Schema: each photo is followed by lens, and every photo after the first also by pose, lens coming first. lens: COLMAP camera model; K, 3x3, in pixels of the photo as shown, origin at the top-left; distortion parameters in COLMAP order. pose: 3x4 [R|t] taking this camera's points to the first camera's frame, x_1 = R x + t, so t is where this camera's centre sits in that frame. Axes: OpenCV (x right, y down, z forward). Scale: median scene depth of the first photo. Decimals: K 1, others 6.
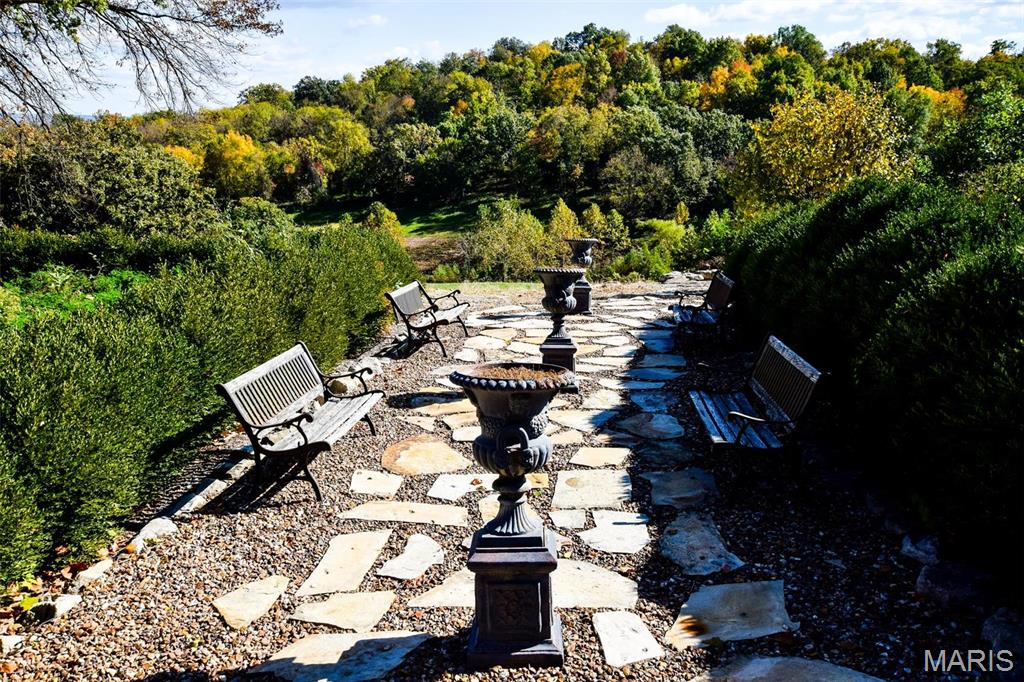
lens RADIAL K [[854.9, 0, 512.0], [0, 854.9, 341.0], [0, 0, 1]] dist [-0.001558, 0.000284]
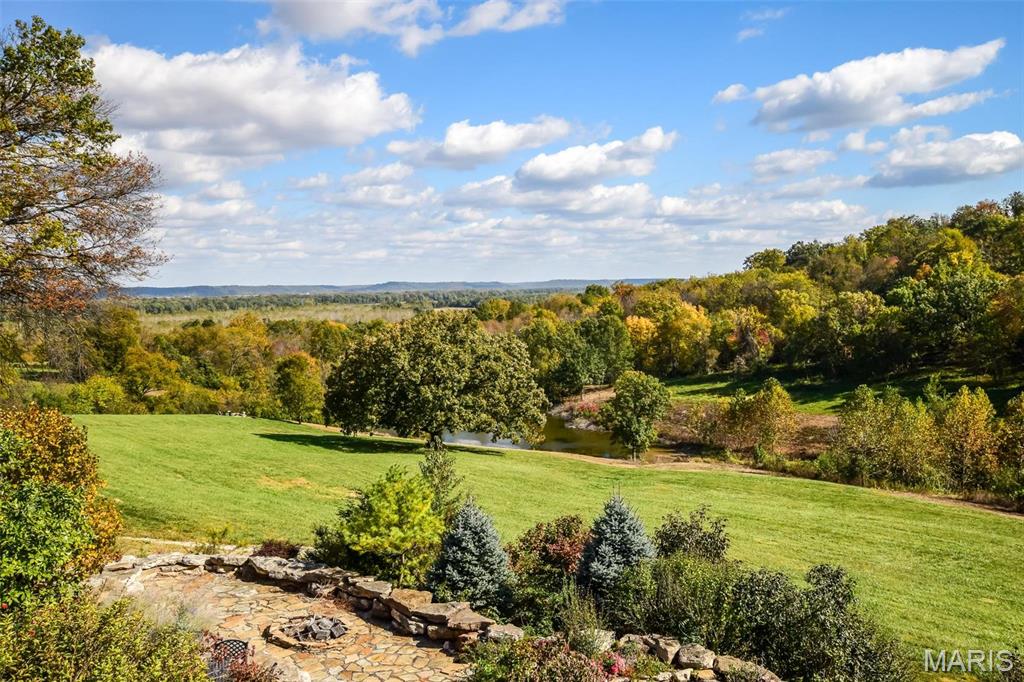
lens RADIAL K [[854.9, 0, 512.0], [0, 854.9, 341.0], [0, 0, 1]] dist [-0.001558, 0.000284]
pose [[0.807145, 0.008097, -0.590297, 0.126581], [-0.112785, 0.983604, -0.140725, -0.026971], [0.579479, 0.180163, 0.794824, 0.050678]]
